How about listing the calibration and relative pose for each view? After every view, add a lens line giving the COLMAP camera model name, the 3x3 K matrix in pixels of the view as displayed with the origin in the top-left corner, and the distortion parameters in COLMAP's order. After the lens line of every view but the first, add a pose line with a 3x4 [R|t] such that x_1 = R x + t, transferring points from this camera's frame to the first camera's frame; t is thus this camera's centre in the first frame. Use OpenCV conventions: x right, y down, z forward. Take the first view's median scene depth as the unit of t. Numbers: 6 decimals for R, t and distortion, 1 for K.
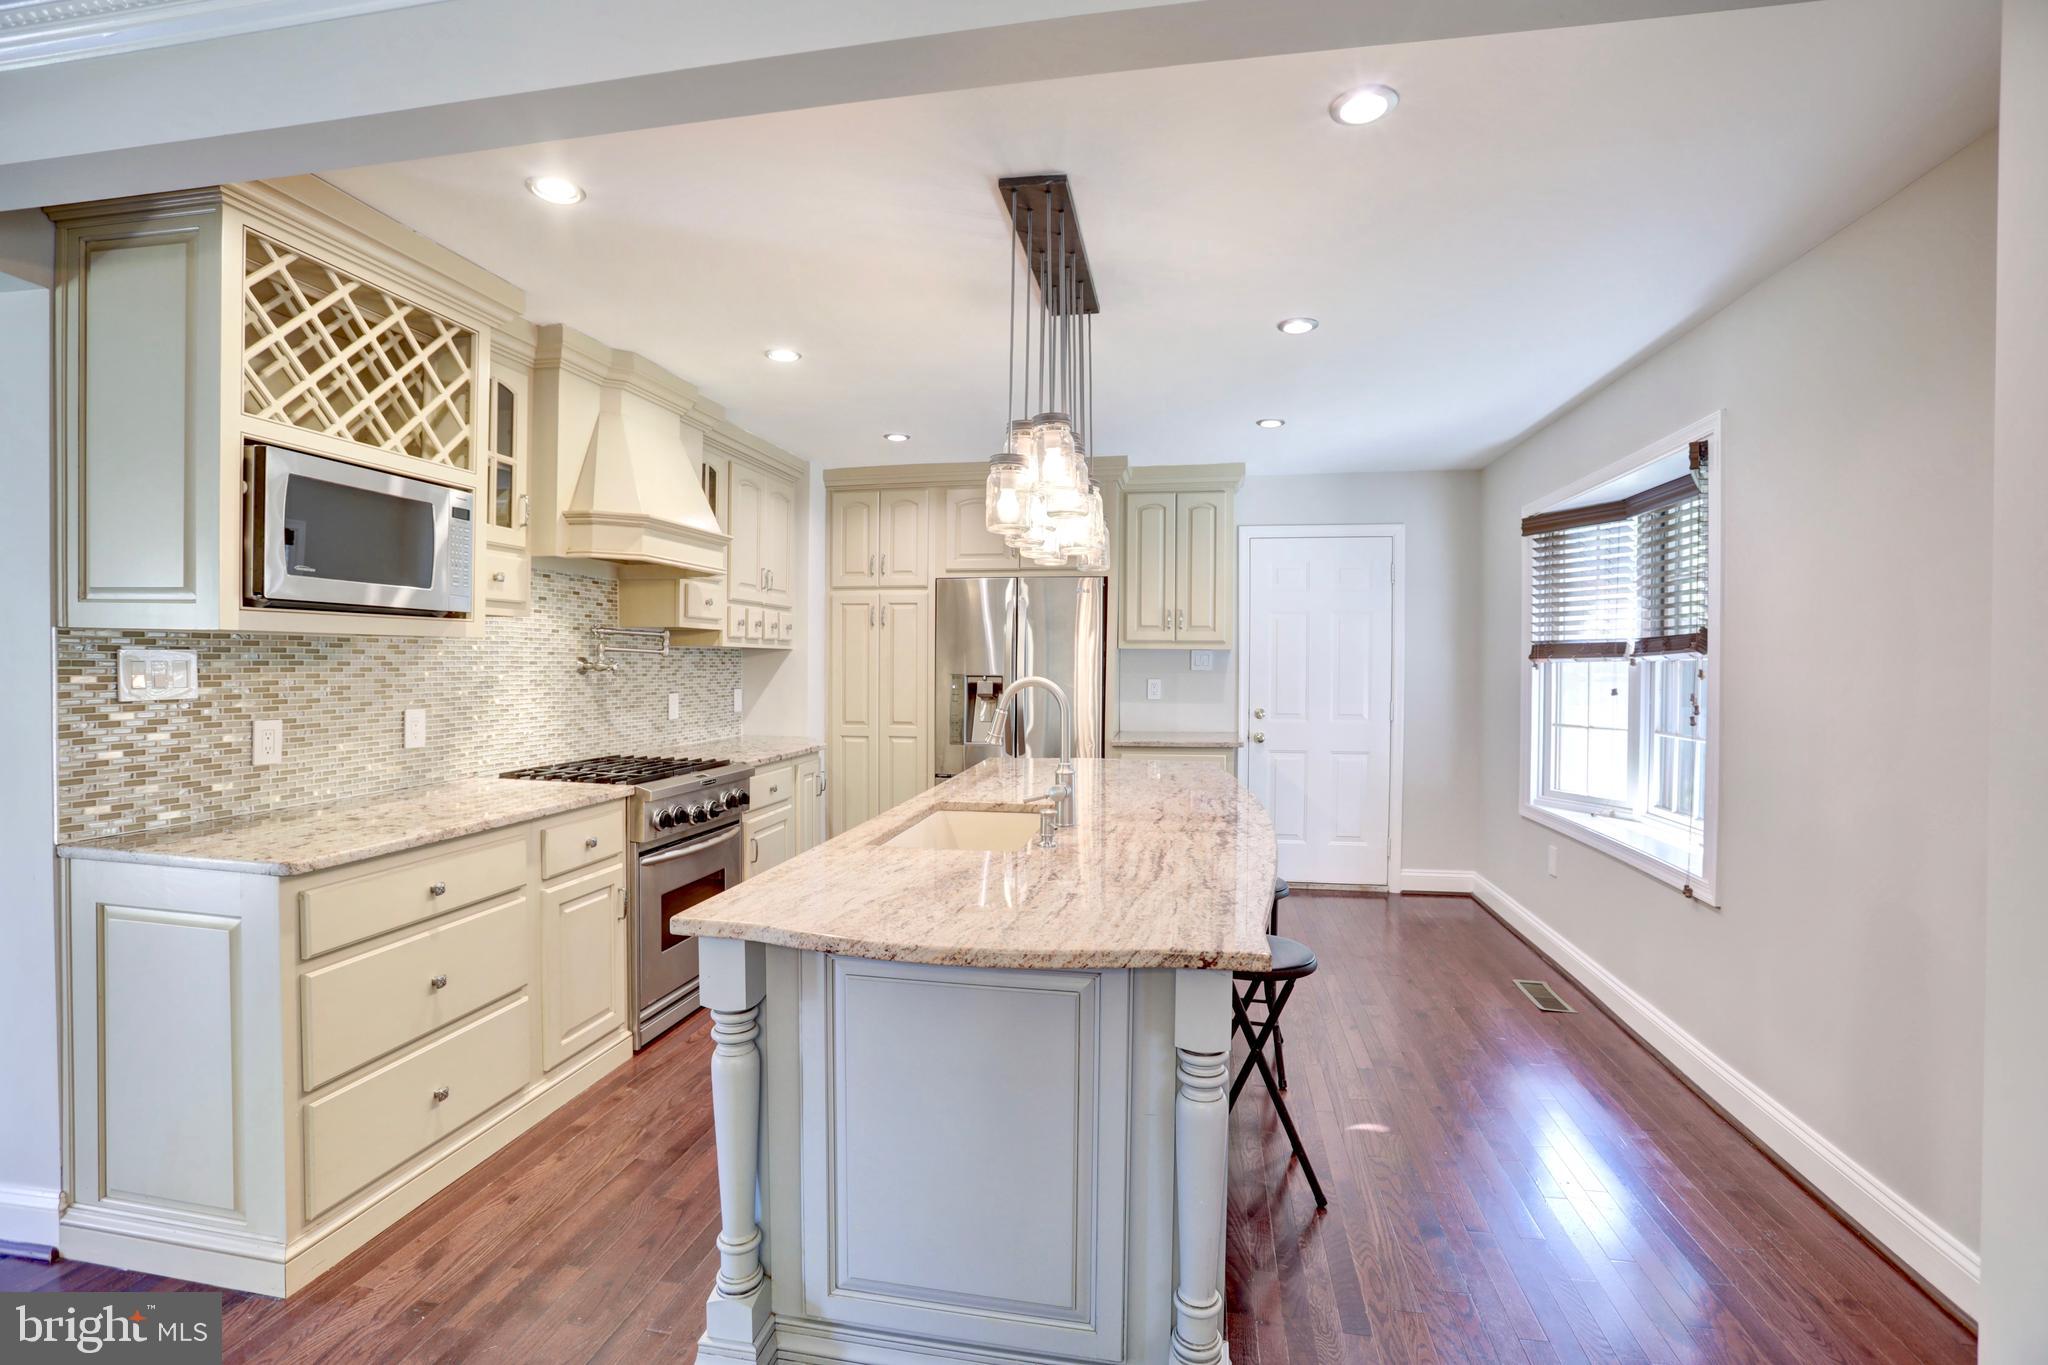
lens RADIAL K [[935.9, 0, 1024.8], [0, 935.9, 675.6], [0, 0, 1]] dist [-0.073407, 0.029560]
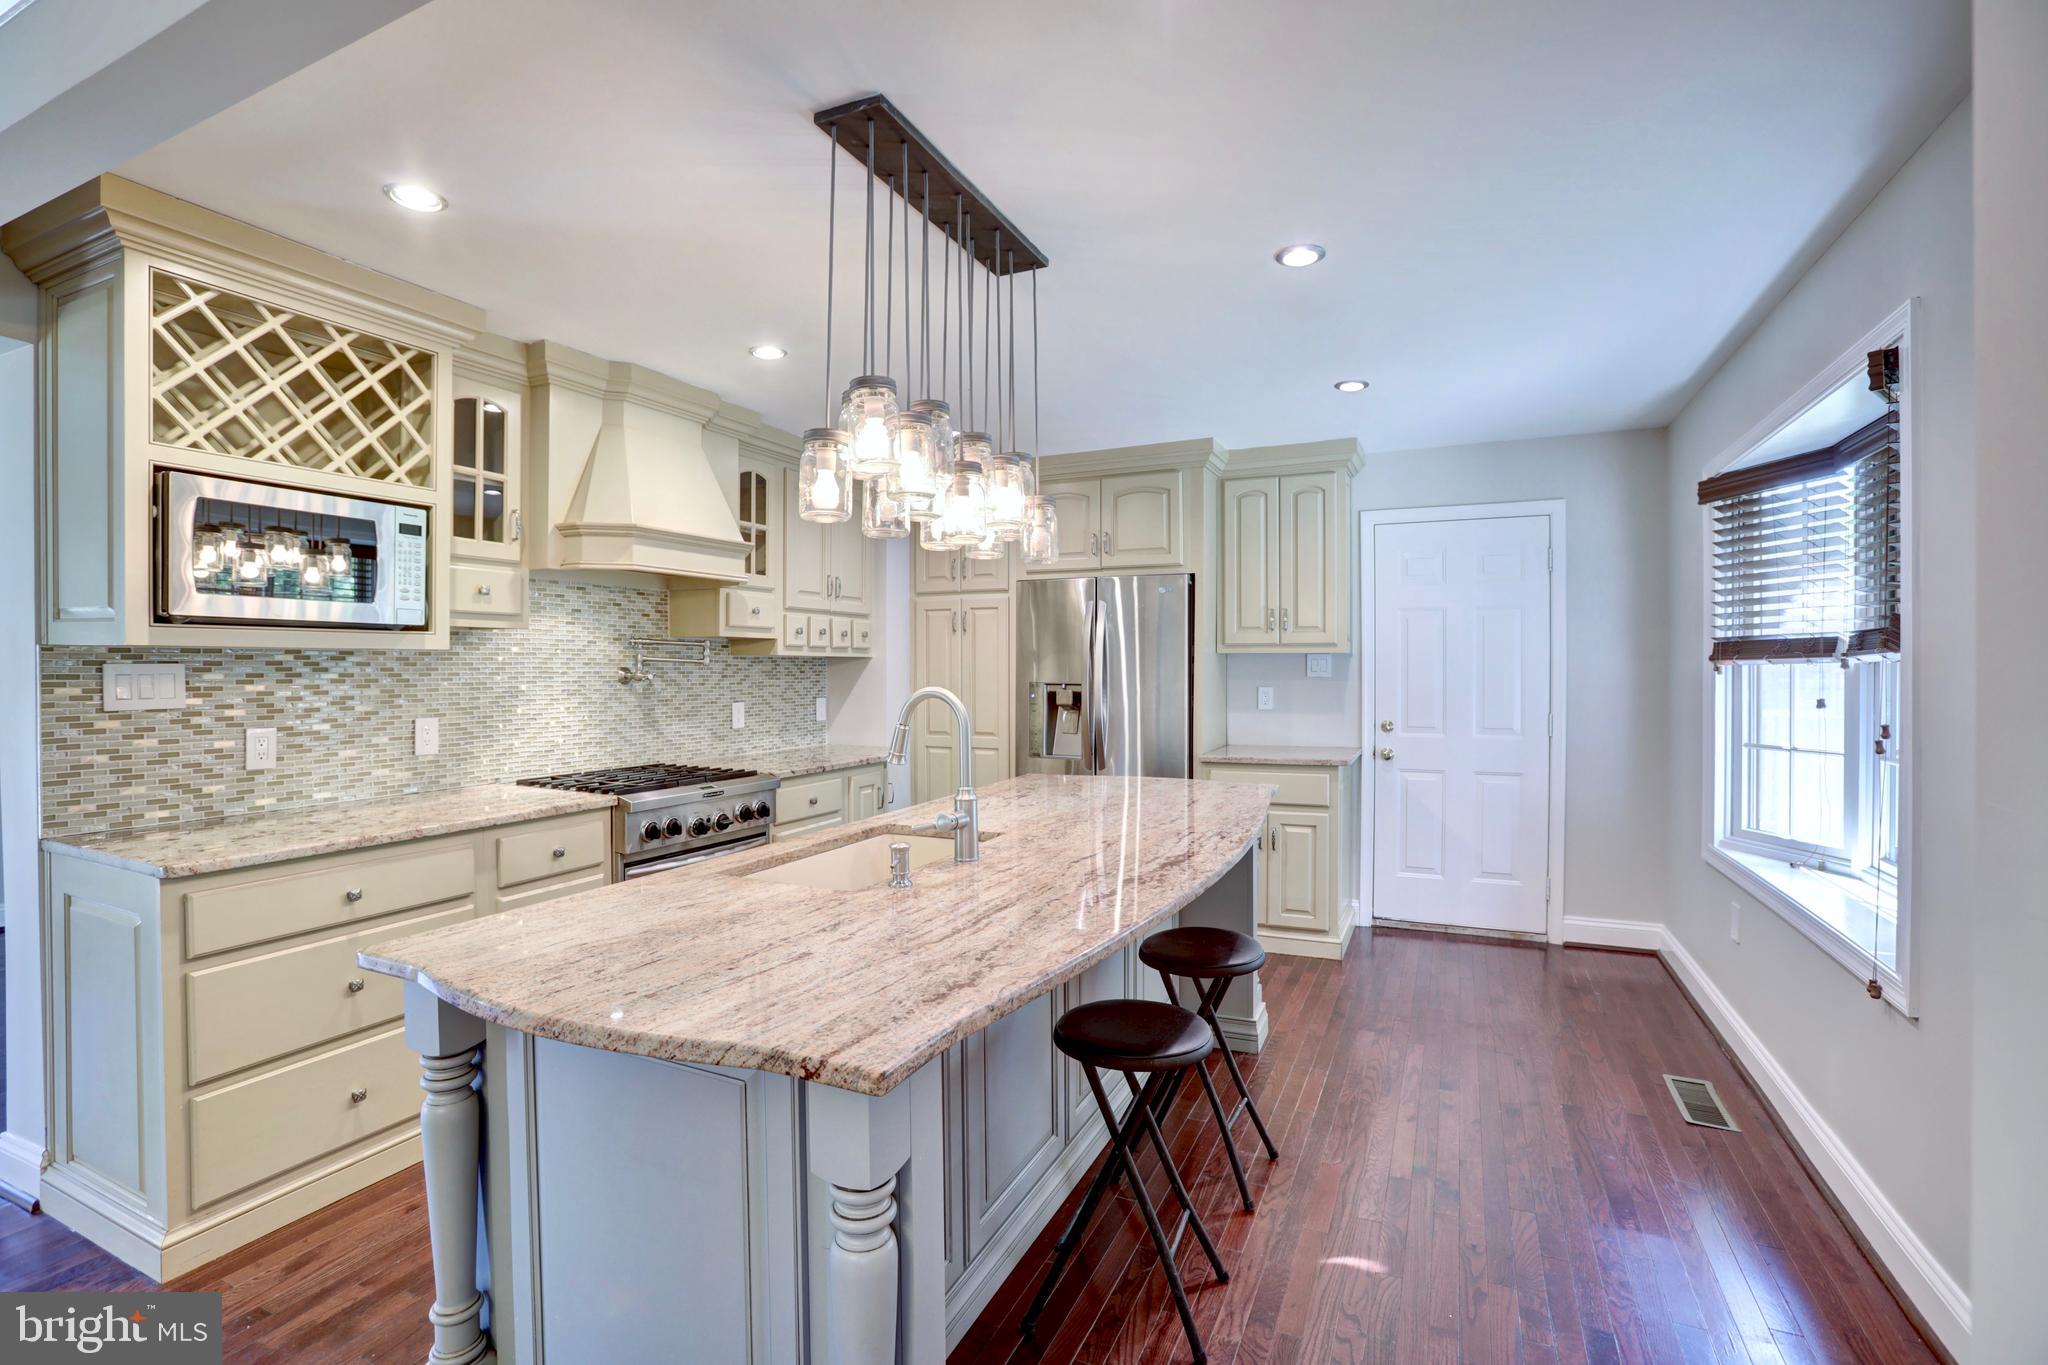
lens RADIAL K [[935.9, 0, 1024.8], [0, 935.9, 675.6], [0, 0, 1]] dist [-0.073407, 0.029560]
pose [[0.967179, -0.005128, -0.254042, 0.253091], [0.003331, 0.999966, -0.007502, -0.001926], [0.254072, 0.006410, 0.967164, 0.147425]]
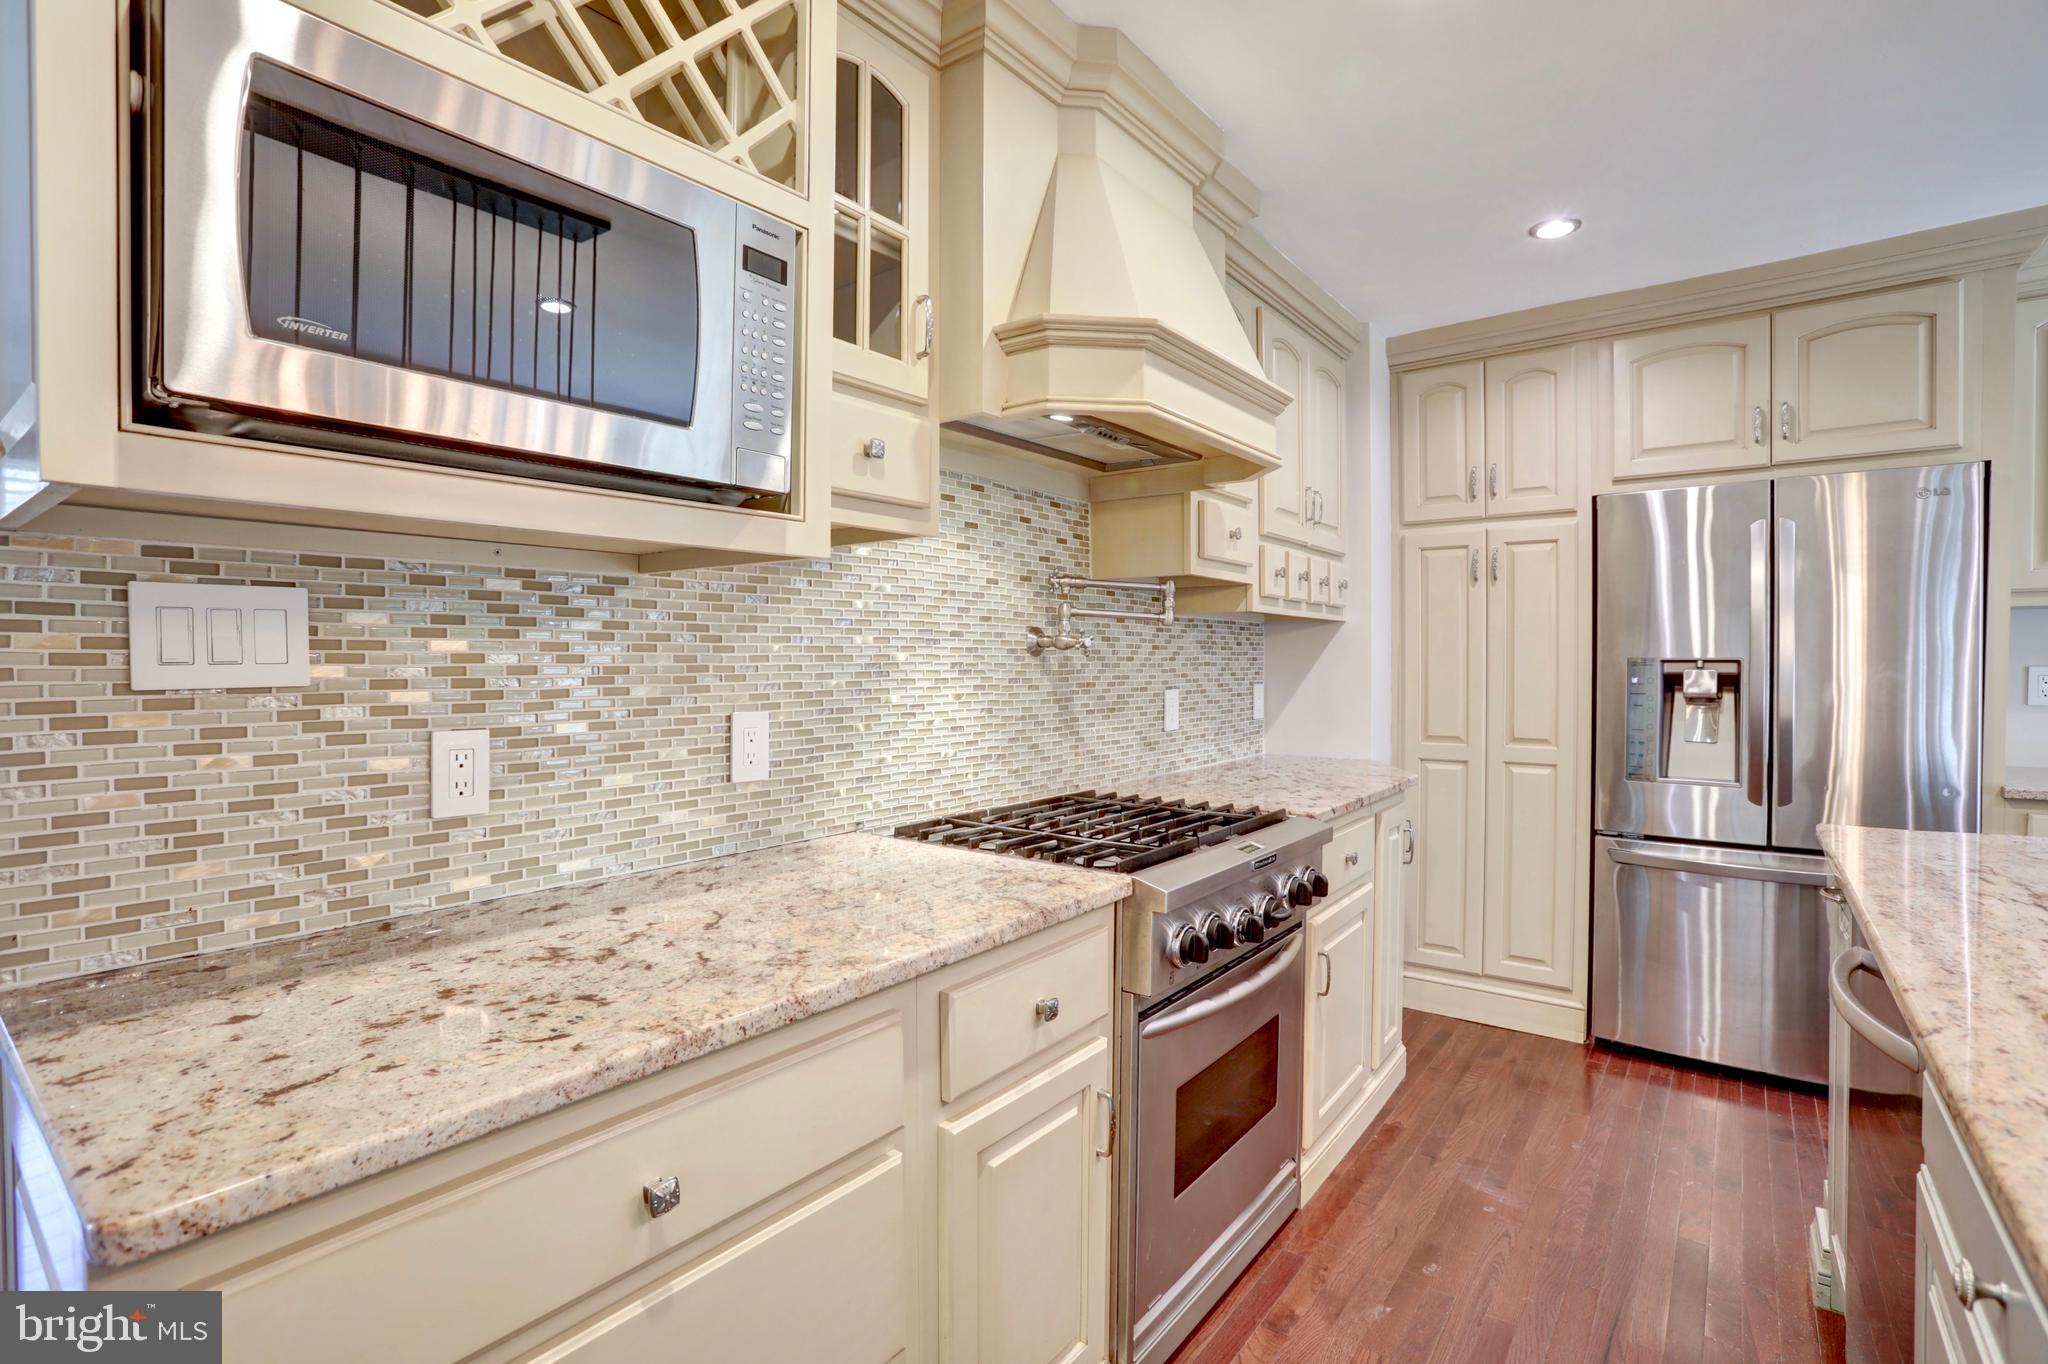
lens RADIAL K [[967.9, 0, 1023.8], [0, 967.9, 676.5], [0, 0, 1]] dist [-0.082183, 0.036291]
pose [[0.891910, -0.001695, -0.452210, -0.243762], [0.001425, 0.999999, -0.000938, 0.015539], [0.452211, 0.000193, 0.891911, 0.524054]]
